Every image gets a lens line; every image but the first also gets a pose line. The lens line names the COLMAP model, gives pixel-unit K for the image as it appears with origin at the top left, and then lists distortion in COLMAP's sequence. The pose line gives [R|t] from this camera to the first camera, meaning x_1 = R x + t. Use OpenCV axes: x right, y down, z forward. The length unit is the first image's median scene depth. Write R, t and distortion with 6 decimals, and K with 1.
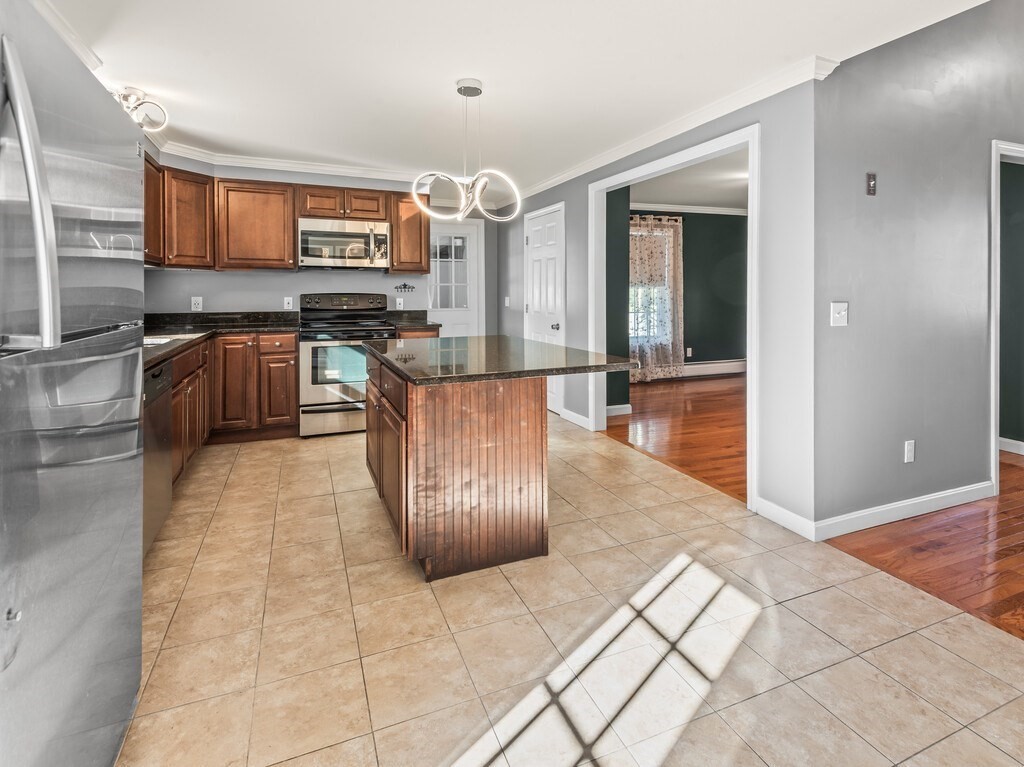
lens RADIAL K [[513.3, 0, 514.0], [0, 513.3, 341.7], [0, 0, 1]] dist [0.035467, -0.020778]
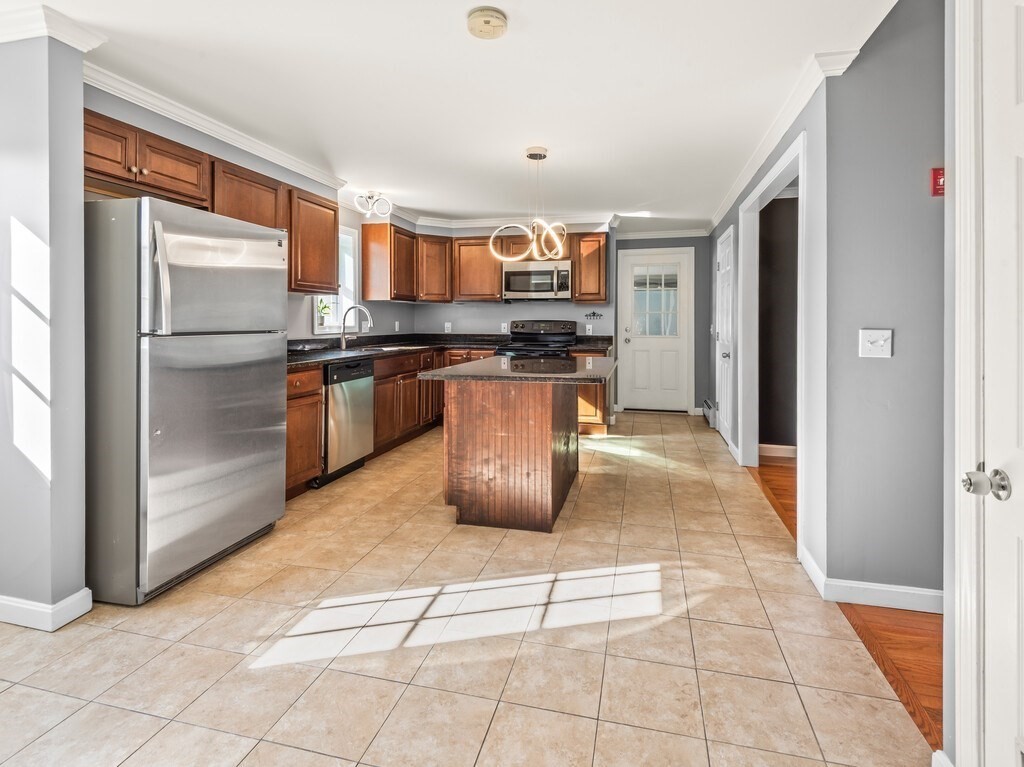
lens RADIAL K [[524.3, 0, 529.9], [0, 524.3, 380.1], [0, 0, 1]] dist [0.031093, -0.001336]
pose [[0.803097, 0.069696, -0.591759, 0.696311], [-0.061235, 0.997531, 0.034383, 0.011739], [0.592694, 0.008623, 0.805382, -0.031714]]
